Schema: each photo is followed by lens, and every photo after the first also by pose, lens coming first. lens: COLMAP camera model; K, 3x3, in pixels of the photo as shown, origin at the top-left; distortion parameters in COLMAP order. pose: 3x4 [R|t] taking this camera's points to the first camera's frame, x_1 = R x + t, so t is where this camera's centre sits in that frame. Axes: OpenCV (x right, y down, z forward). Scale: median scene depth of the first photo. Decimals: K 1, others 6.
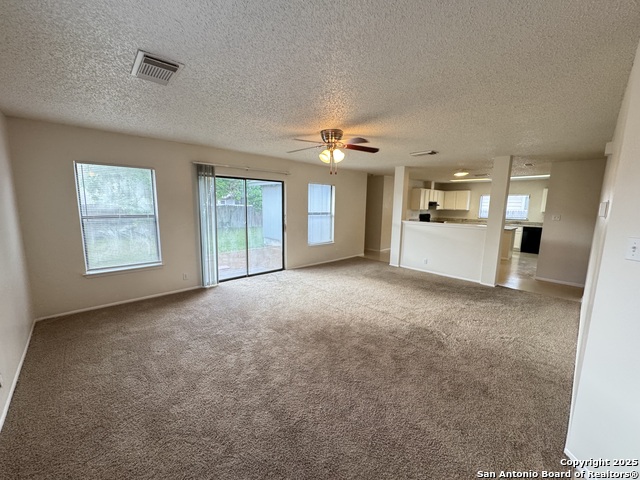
lens RADIAL K [[254.6, 0, 320.0], [0, 254.6, 240.0], [0, 0, 1]] dist [0.000814, 0.000048]
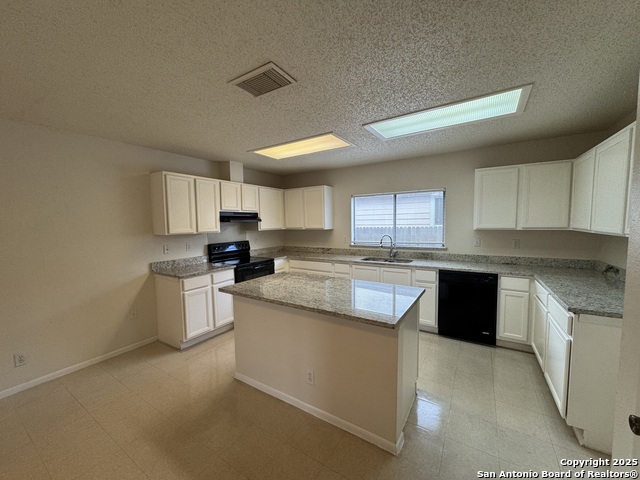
lens RADIAL K [[254.6, 0, 320.0], [0, 254.6, 240.0], [0, 0, 1]] dist [0.000814, 0.000048]
pose [[0.968403, -0.045057, 0.245286, 0.886141], [0.063614, 0.995637, -0.068260, -0.134276], [-0.241140, 0.081707, 0.967045, 1.111291]]
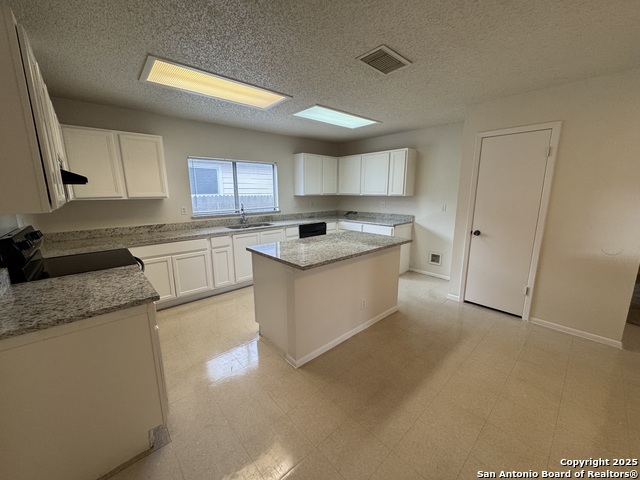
lens RADIAL K [[254.6, 0, 320.0], [0, 254.6, 240.0], [0, 0, 1]] dist [0.000814, 0.000048]
pose [[0.017158, -0.204362, 0.978745, 0.479335], [0.149462, 0.968415, 0.199585, -0.197158], [-0.988619, 0.142861, 0.047161, 1.542812]]
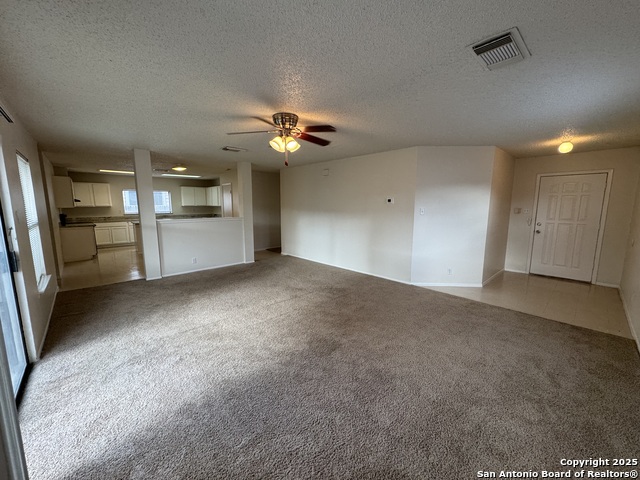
lens RADIAL K [[254.6, 0, 320.0], [0, 254.6, 240.0], [0, 0, 1]] dist [0.000814, 0.000048]
pose [[0.005599, -0.159333, 0.987209, -0.552679], [0.144466, 0.976997, 0.156865, -0.078228], [-0.989494, 0.141740, 0.028489, 0.570821]]
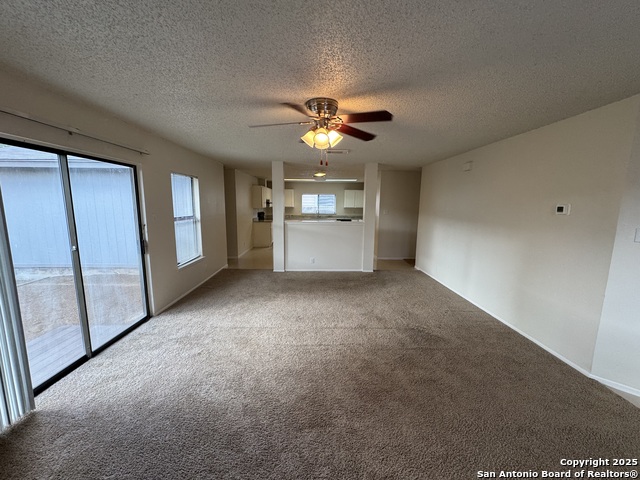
lens RADIAL K [[254.6, 0, 320.0], [0, 254.6, 240.0], [0, 0, 1]] dist [0.000814, 0.000048]
pose [[0.671743, -0.116961, 0.731492, -0.316942], [0.107875, 0.992376, 0.059612, -0.058340], [-0.732887, 0.038866, 0.679239, 0.340670]]
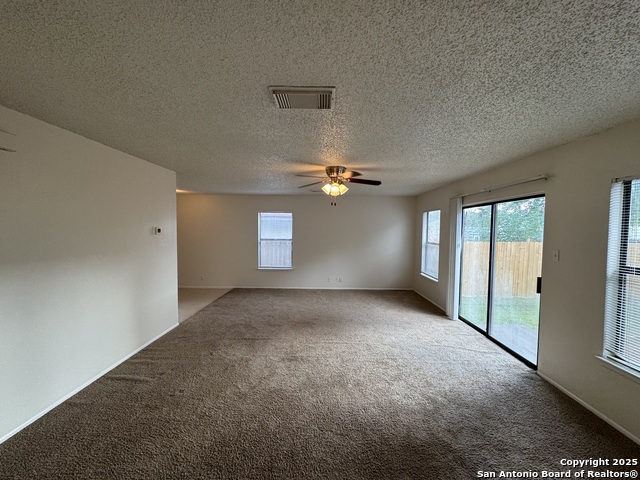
lens RADIAL K [[254.6, 0, 320.0], [0, 254.6, 240.0], [0, 0, 1]] dist [0.000814, 0.000048]
pose [[-0.685841, 0.008272, -0.727705, 0.556307], [-0.131358, 0.982105, 0.134965, -0.157419], [0.715798, 0.188154, -0.672481, 1.085443]]
